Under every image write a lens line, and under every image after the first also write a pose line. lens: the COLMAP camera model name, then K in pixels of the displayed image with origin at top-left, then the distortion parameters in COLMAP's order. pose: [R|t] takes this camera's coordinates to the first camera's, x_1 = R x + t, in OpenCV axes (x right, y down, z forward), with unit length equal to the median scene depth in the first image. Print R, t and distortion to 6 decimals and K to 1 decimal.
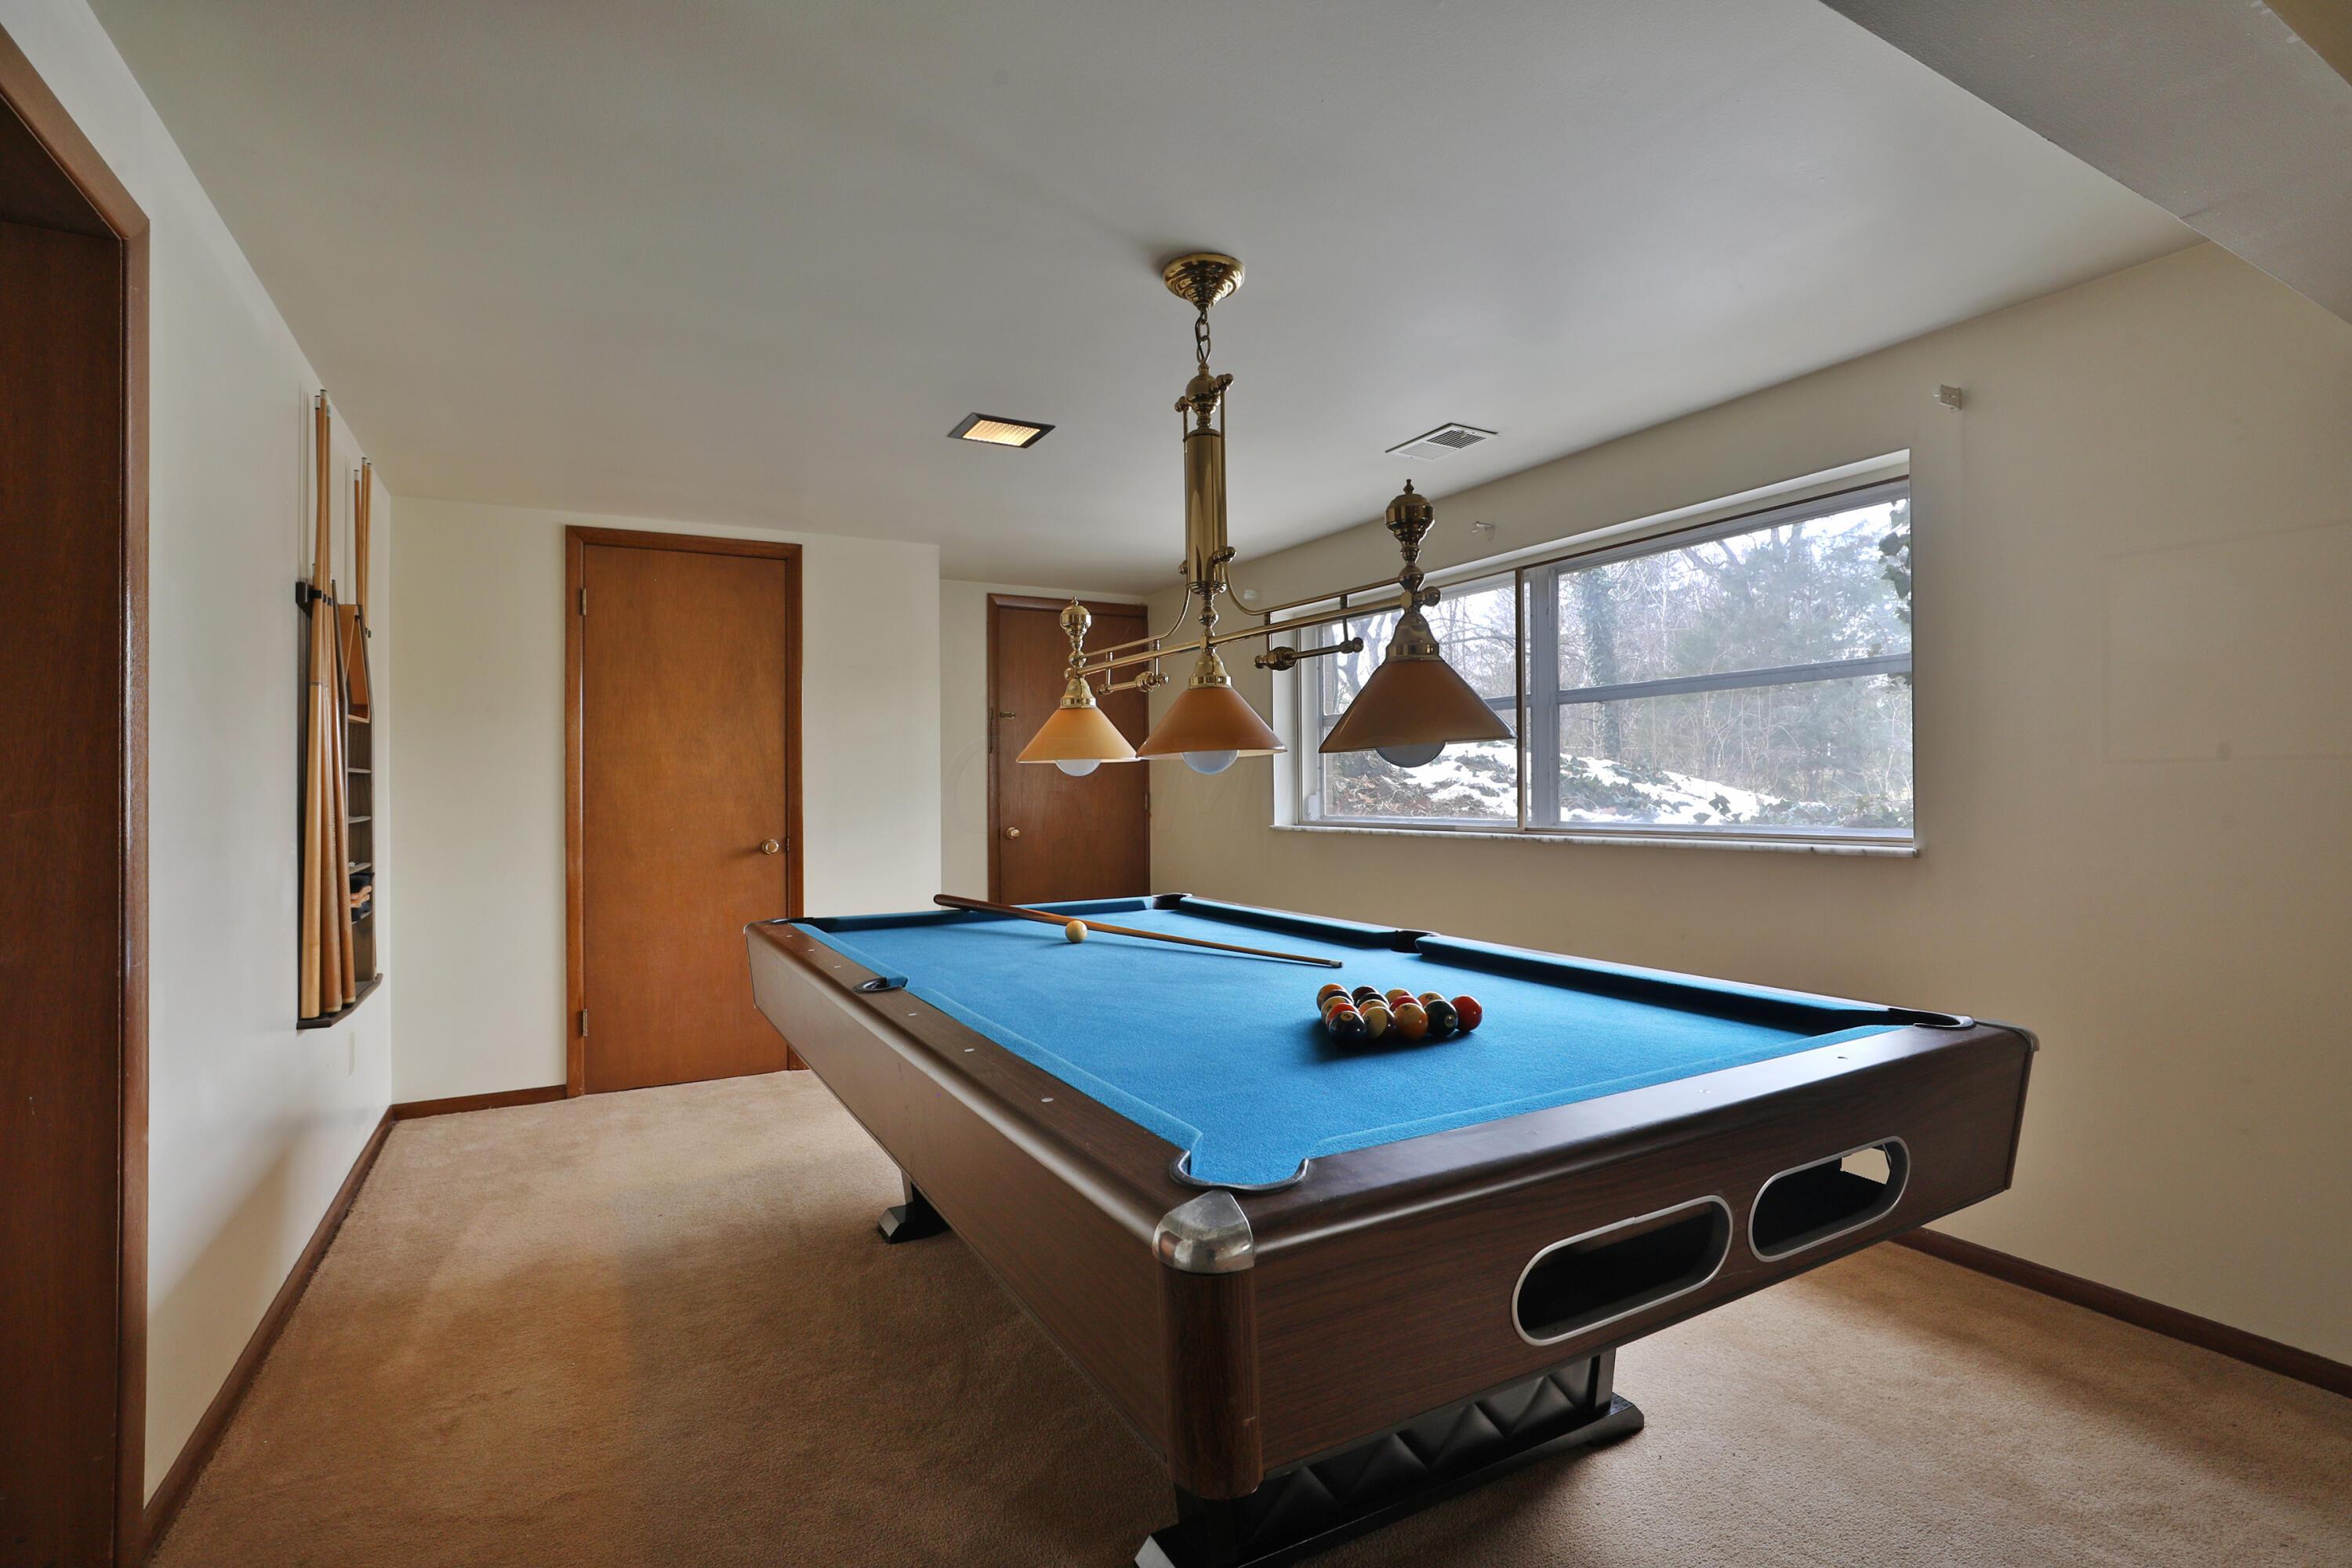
lens RADIAL K [[1108.6, 0, 1169.6], [0, 1108.6, 787.1], [0, 0, 1]] dist [-0.039885, -0.000140]
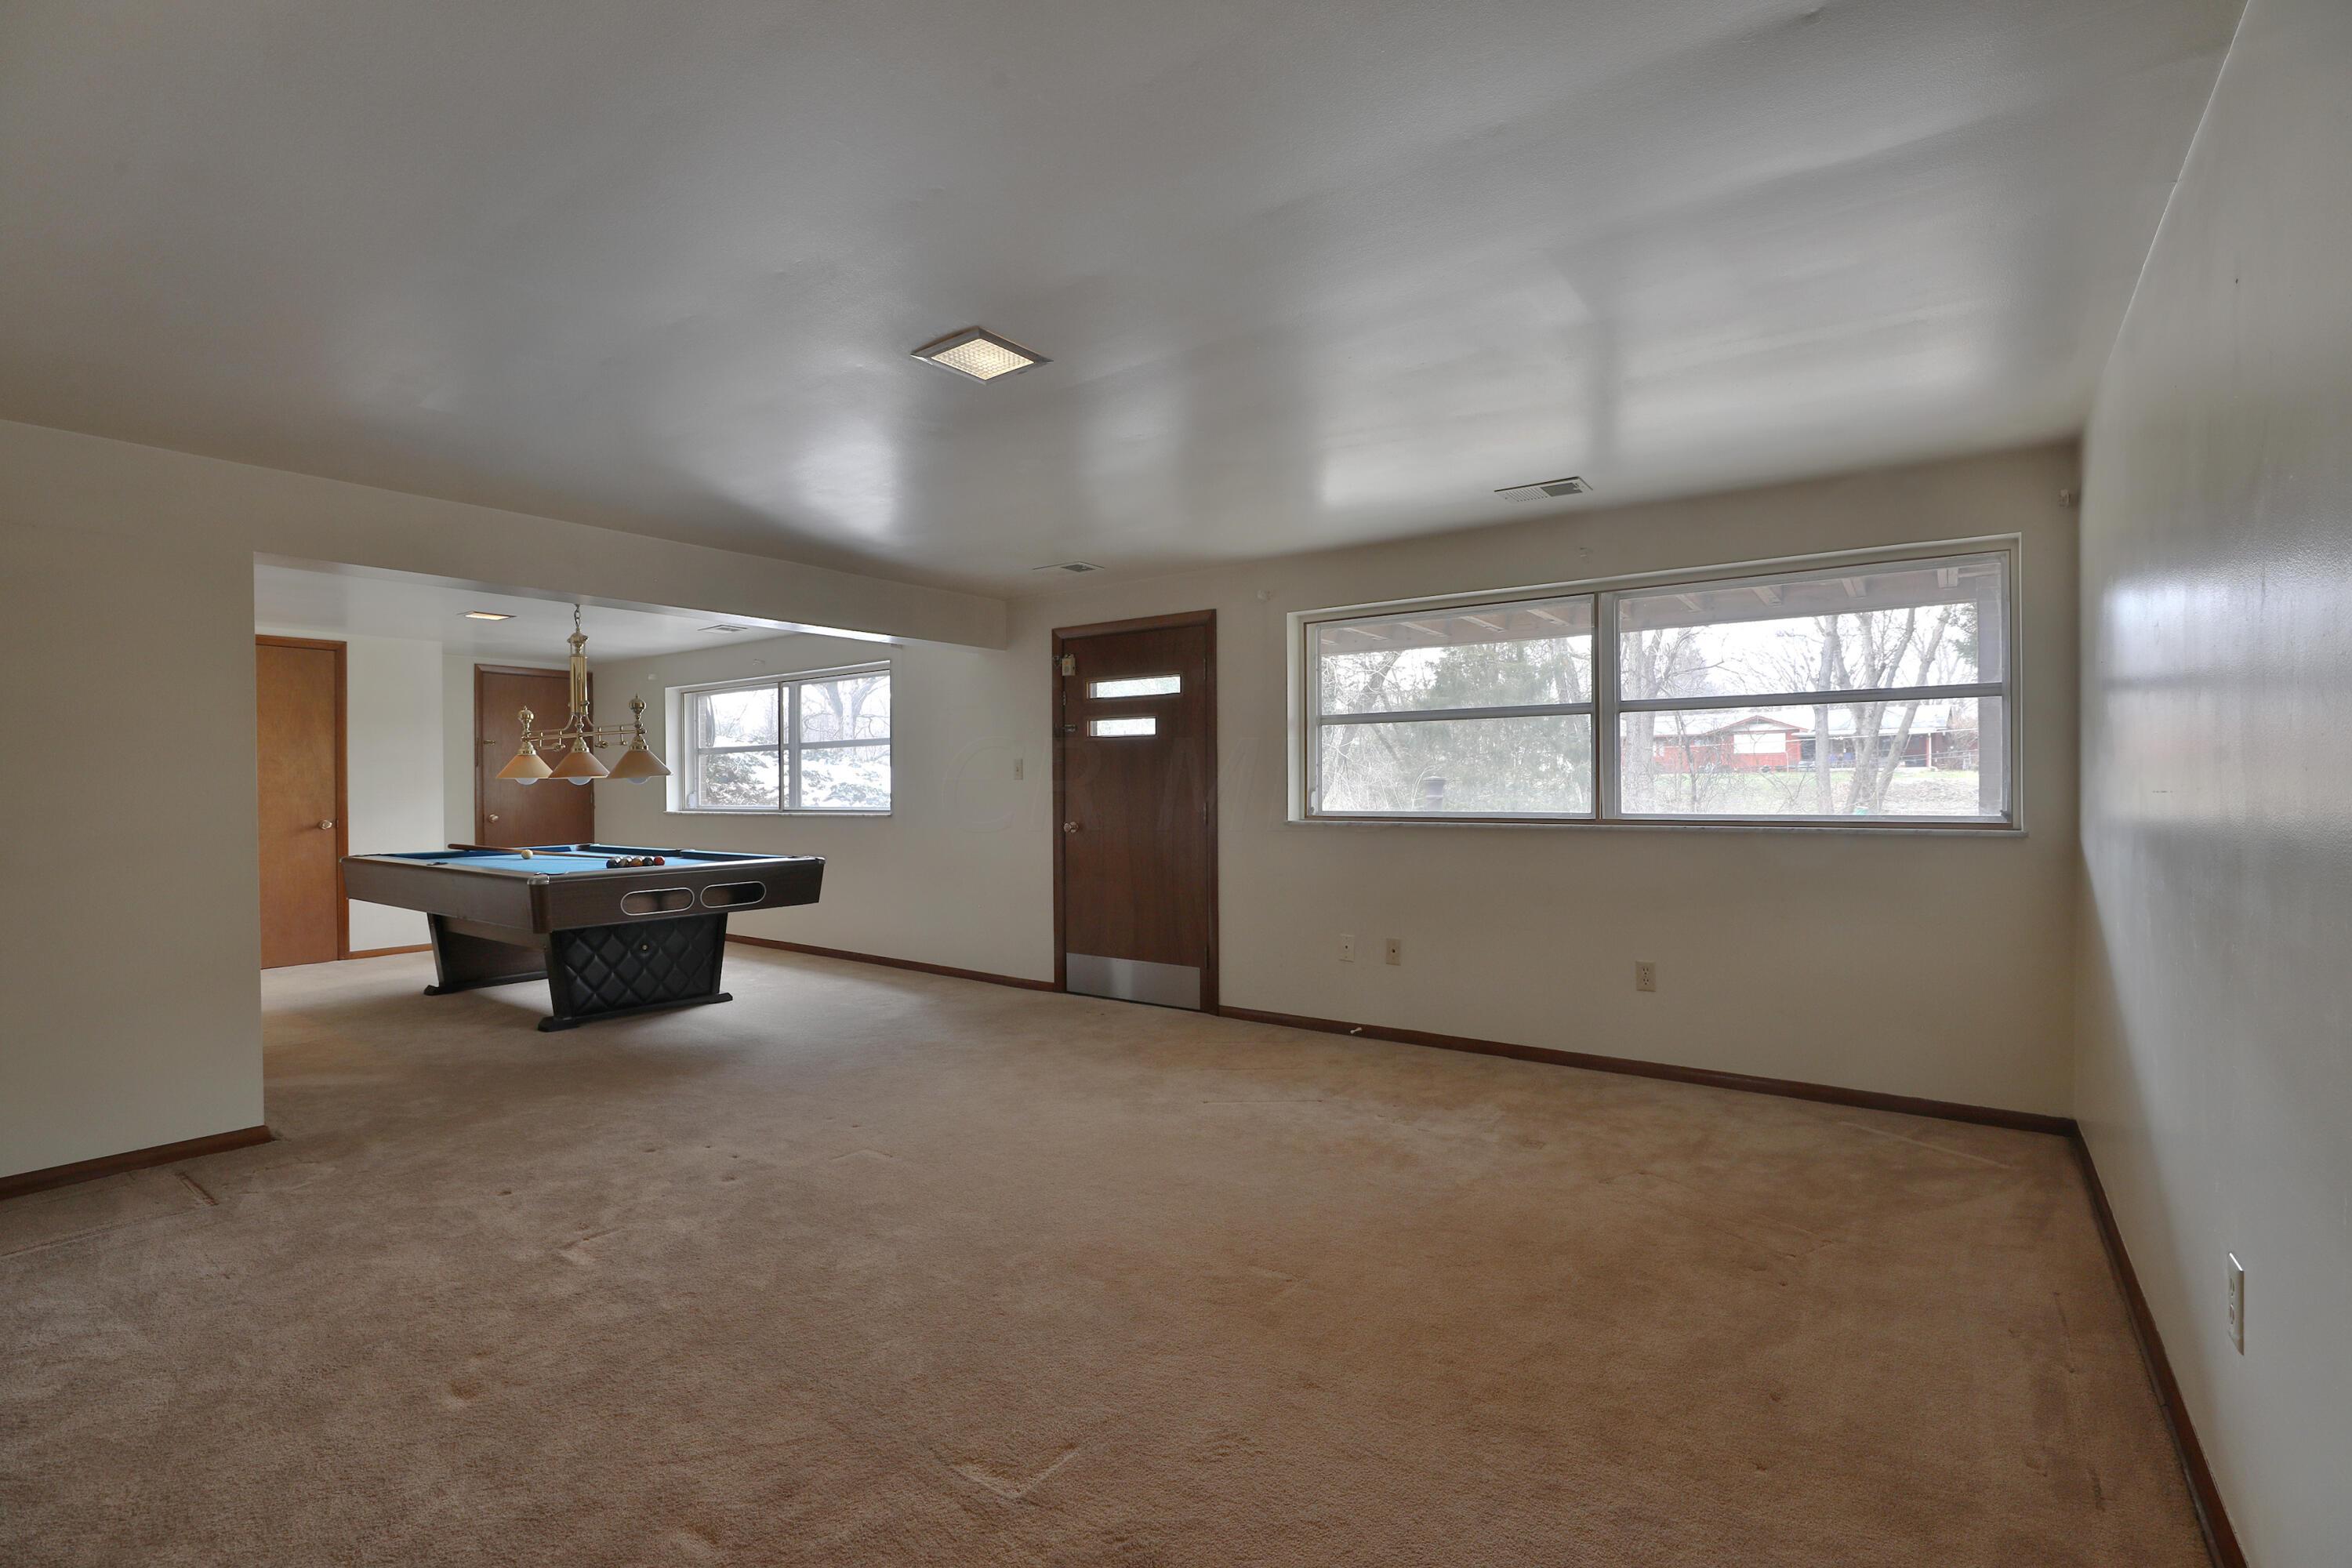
lens RADIAL K [[1082.9, 0, 1183.0], [0, 1082.9, 785.8], [0, 0, 1]] dist [-0.040689, 0.010008]
pose [[0.906333, 0.002058, 0.422560, 0.135447], [-0.001324, 0.999997, -0.002030, -0.002787], [-0.422563, 0.001281, 0.906333, -0.993357]]
